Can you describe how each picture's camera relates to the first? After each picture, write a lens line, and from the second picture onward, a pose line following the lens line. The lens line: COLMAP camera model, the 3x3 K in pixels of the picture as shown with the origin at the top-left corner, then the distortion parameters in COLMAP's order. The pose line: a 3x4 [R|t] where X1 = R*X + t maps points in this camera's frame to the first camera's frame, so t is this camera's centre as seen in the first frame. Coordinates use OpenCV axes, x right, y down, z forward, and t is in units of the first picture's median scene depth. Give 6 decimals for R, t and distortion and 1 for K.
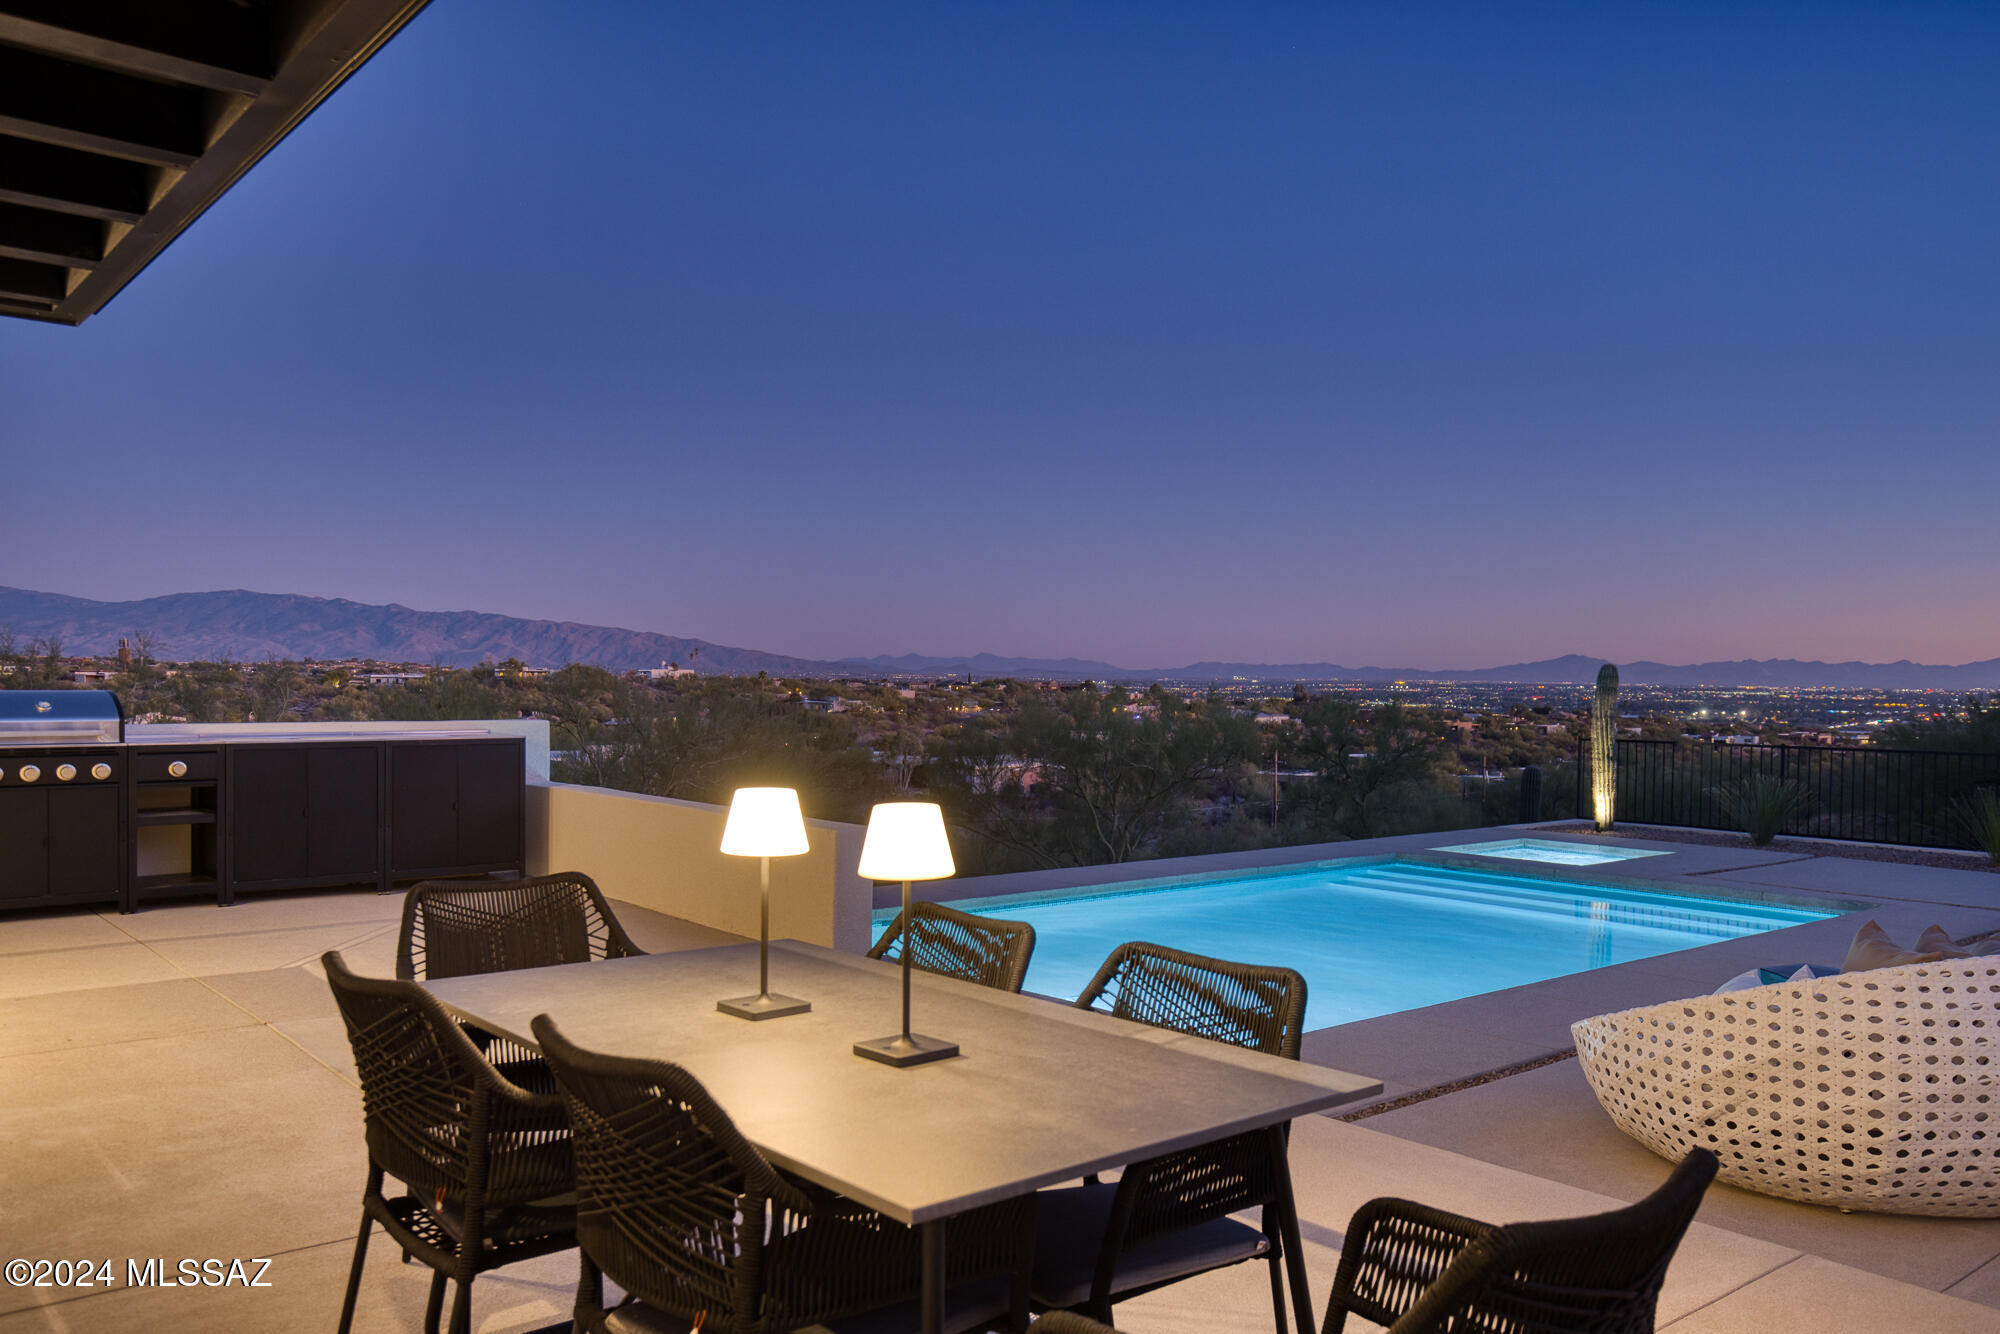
lens RADIAL K [[1542.2, 0, 1002.9], [0, 1542.2, 679.9], [0, 0, 1]] dist [0.003600, -0.006337]
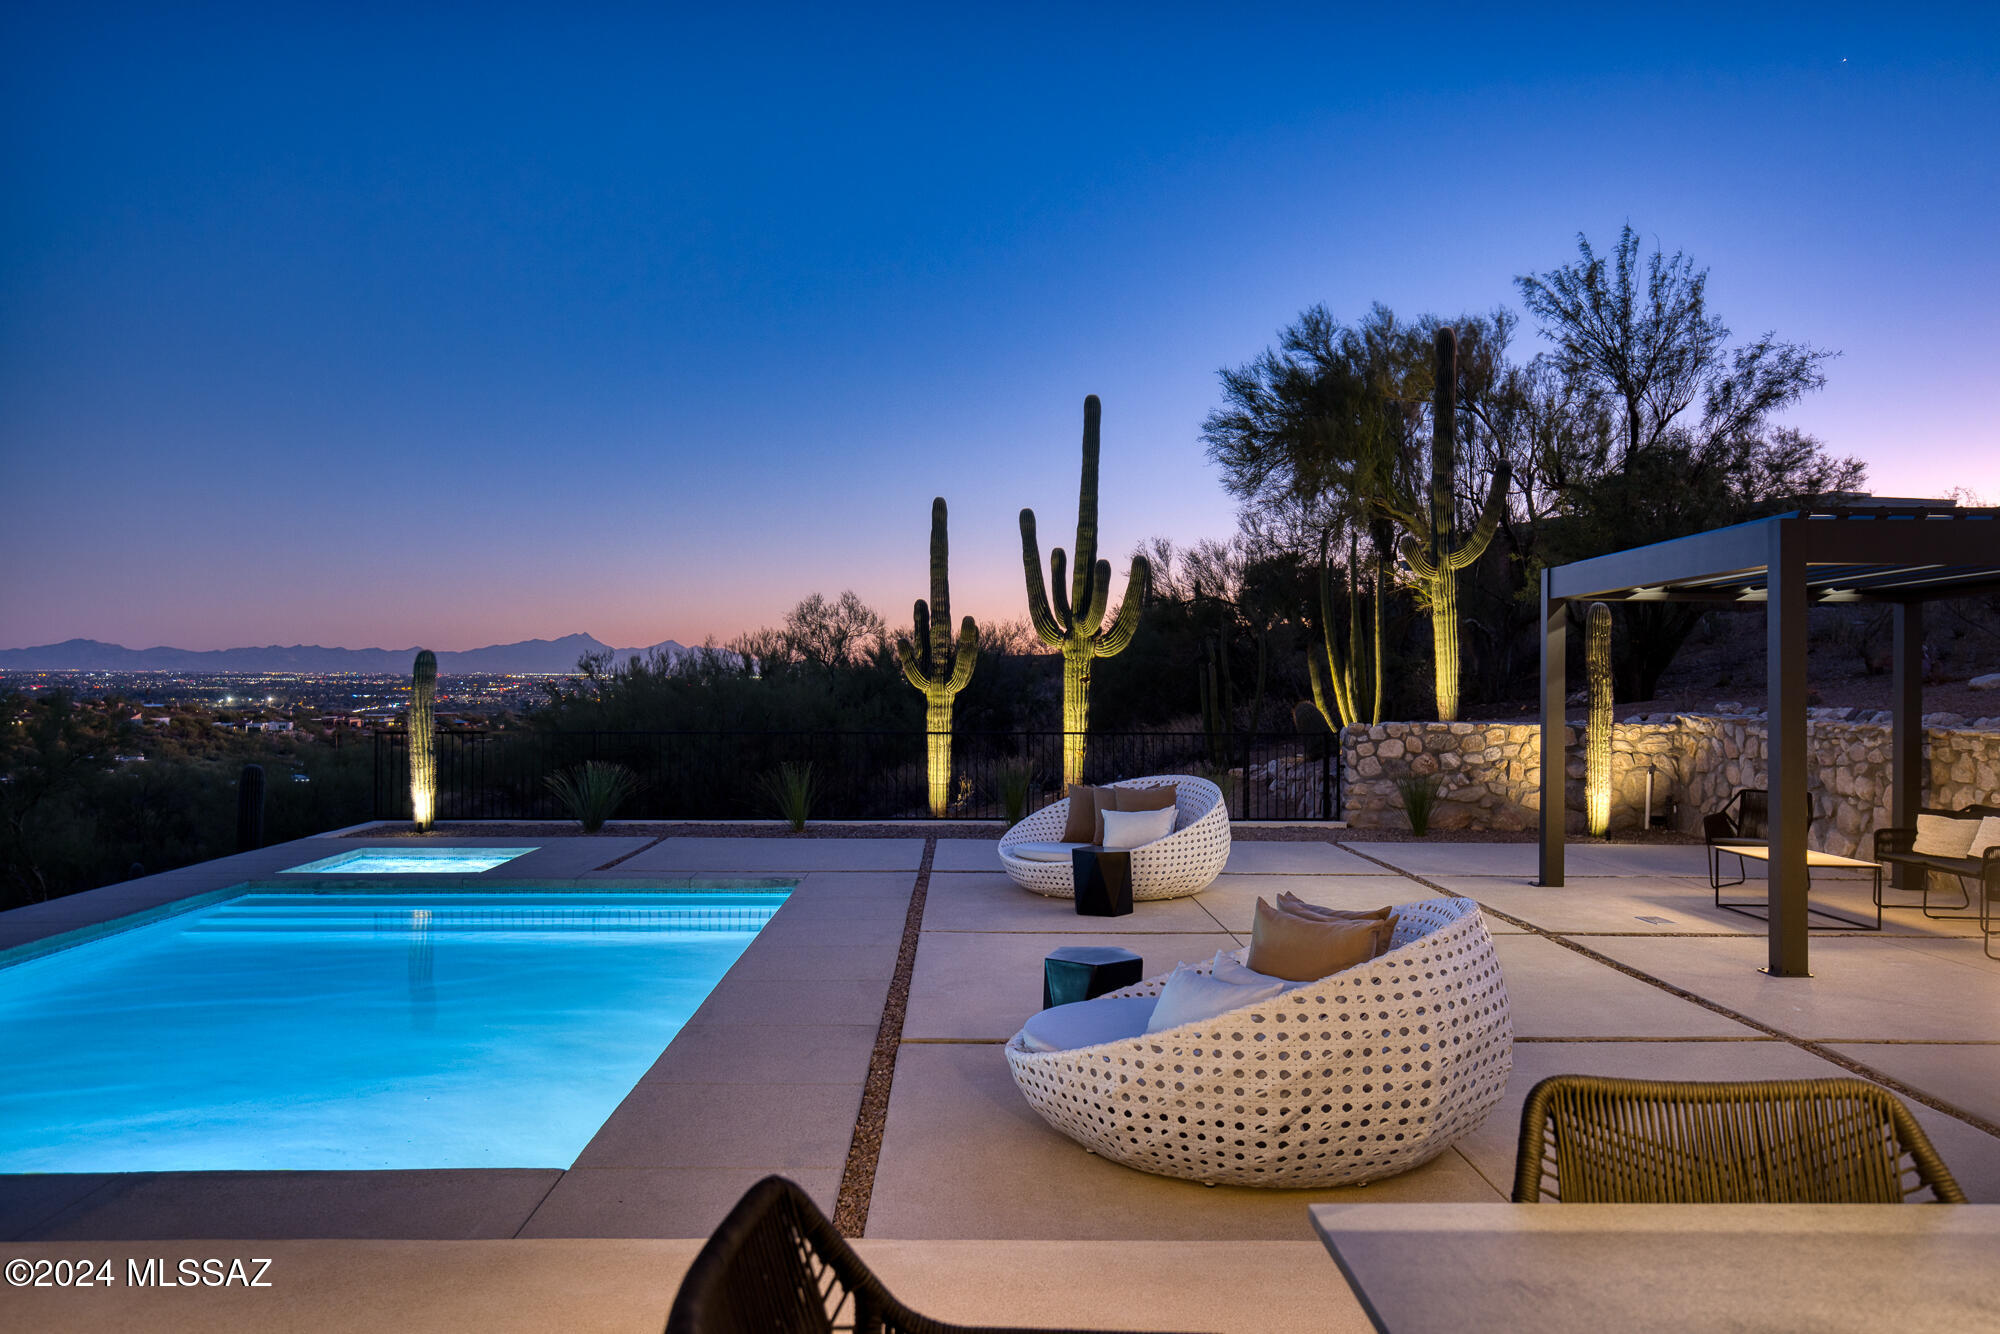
lens RADIAL K [[1531.1, 0, 1006.0], [0, 1531.1, 656.7], [0, 0, 1]] dist [0.035486, -0.000533]
pose [[0.610690, 0.001450, 0.791868, -0.366206], [0.003140, 0.999986, -0.004253, -0.003813], [-0.791863, 0.005084, 0.610677, 0.496233]]
